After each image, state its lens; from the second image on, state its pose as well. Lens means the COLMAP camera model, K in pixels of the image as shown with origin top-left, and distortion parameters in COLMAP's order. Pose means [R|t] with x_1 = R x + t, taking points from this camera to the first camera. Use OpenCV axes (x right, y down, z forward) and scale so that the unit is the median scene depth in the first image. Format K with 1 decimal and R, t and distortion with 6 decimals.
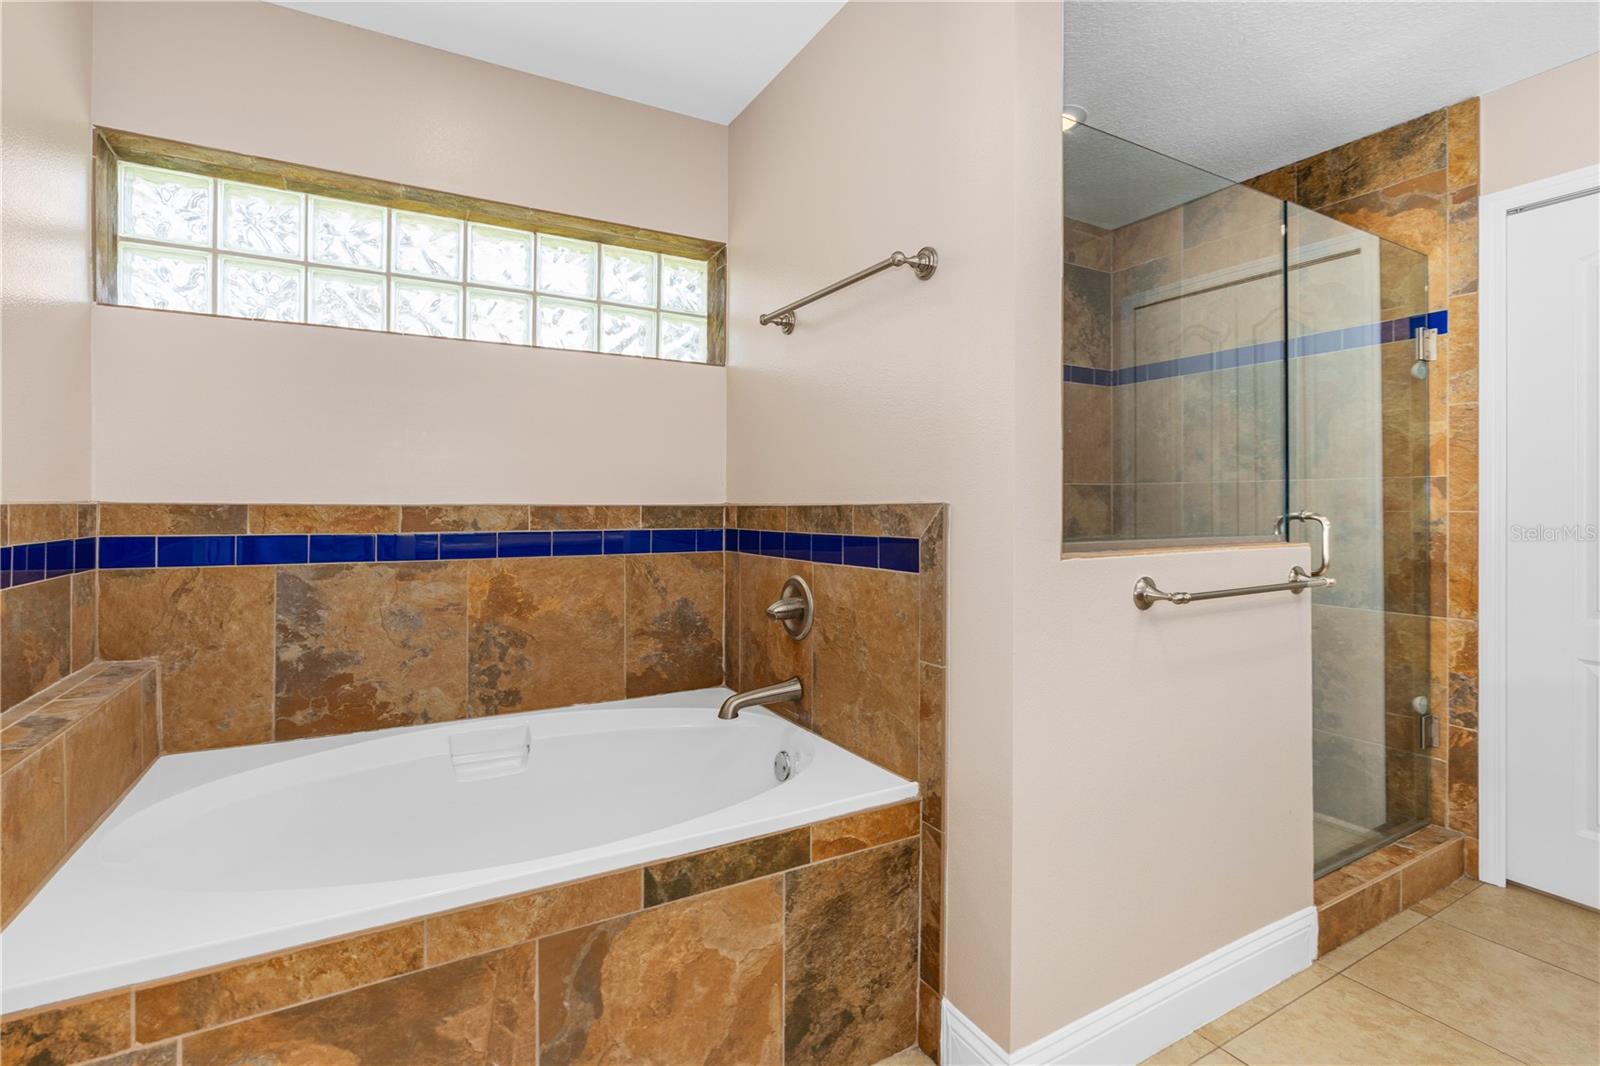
lens RADIAL K [[738.5, 0, 796.6], [0, 738.5, 510.3], [0, 0, 1]] dist [-0.004007, 0.000349]
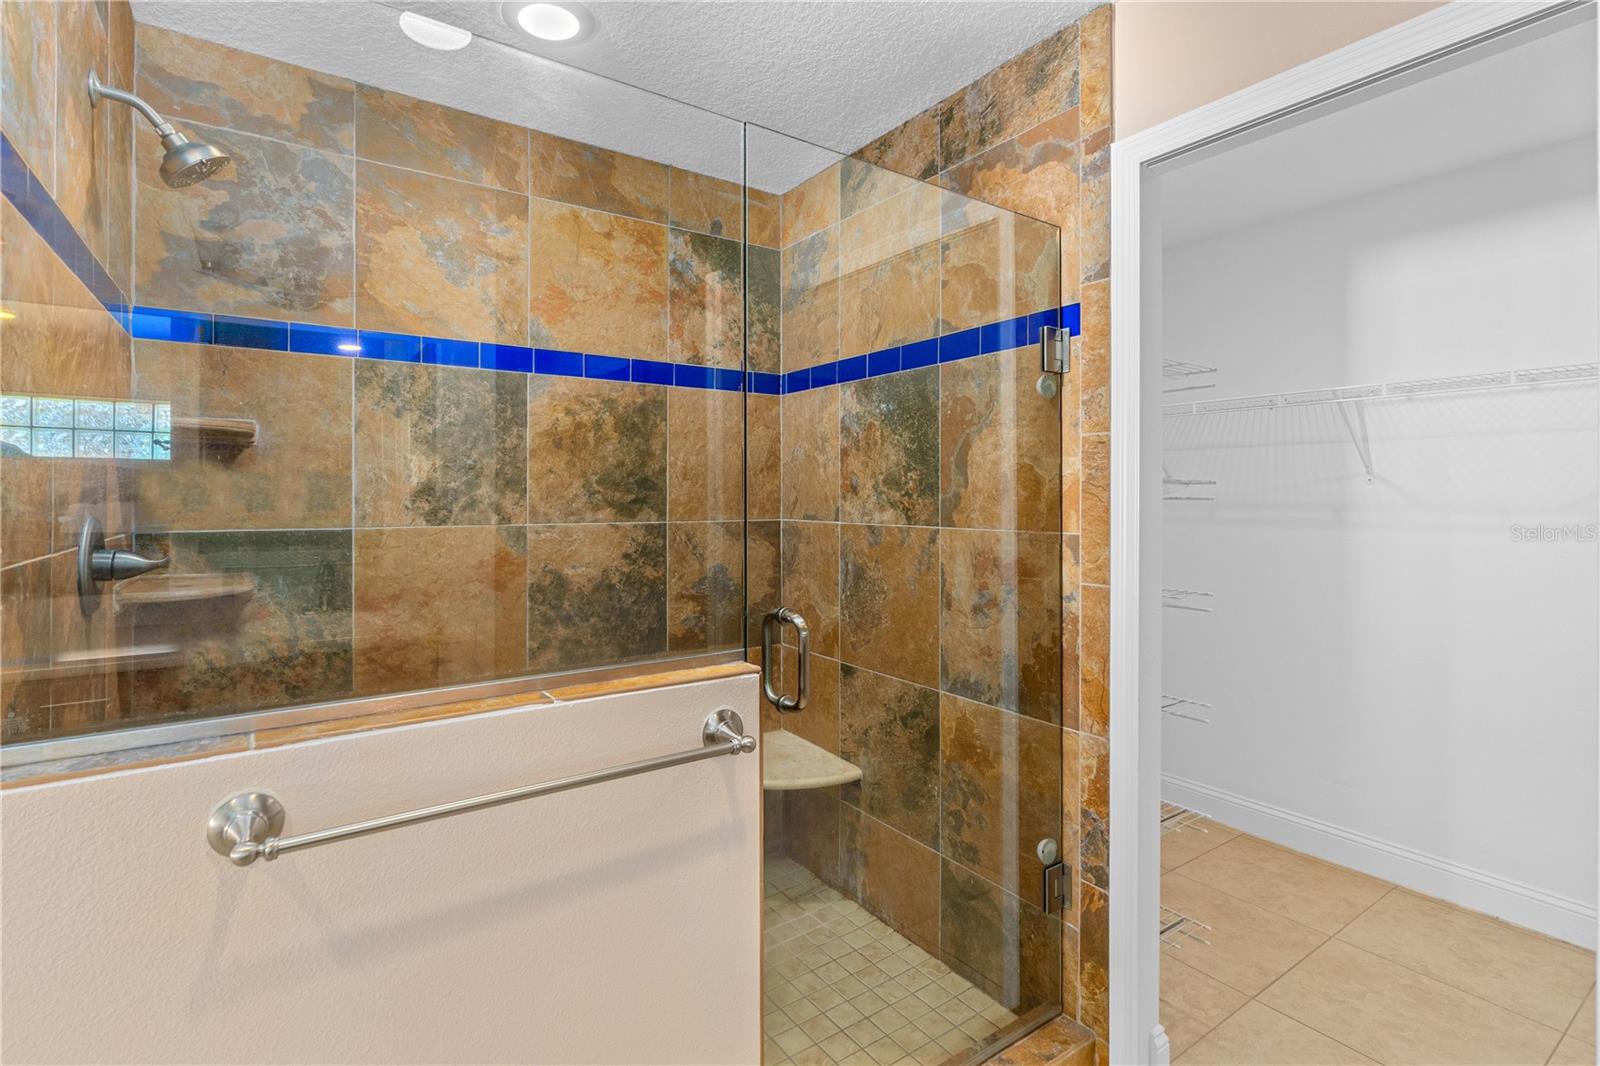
lens RADIAL K [[750.2, 0, 797.1], [0, 750.2, 505.6], [0, 0, 1]] dist [-0.006289, -0.000343]
pose [[0.995859, -0.004566, 0.090801, 0.539437], [0.004100, 0.999977, 0.005319, -0.078858], [-0.090823, -0.004925, 0.995855, 0.294998]]
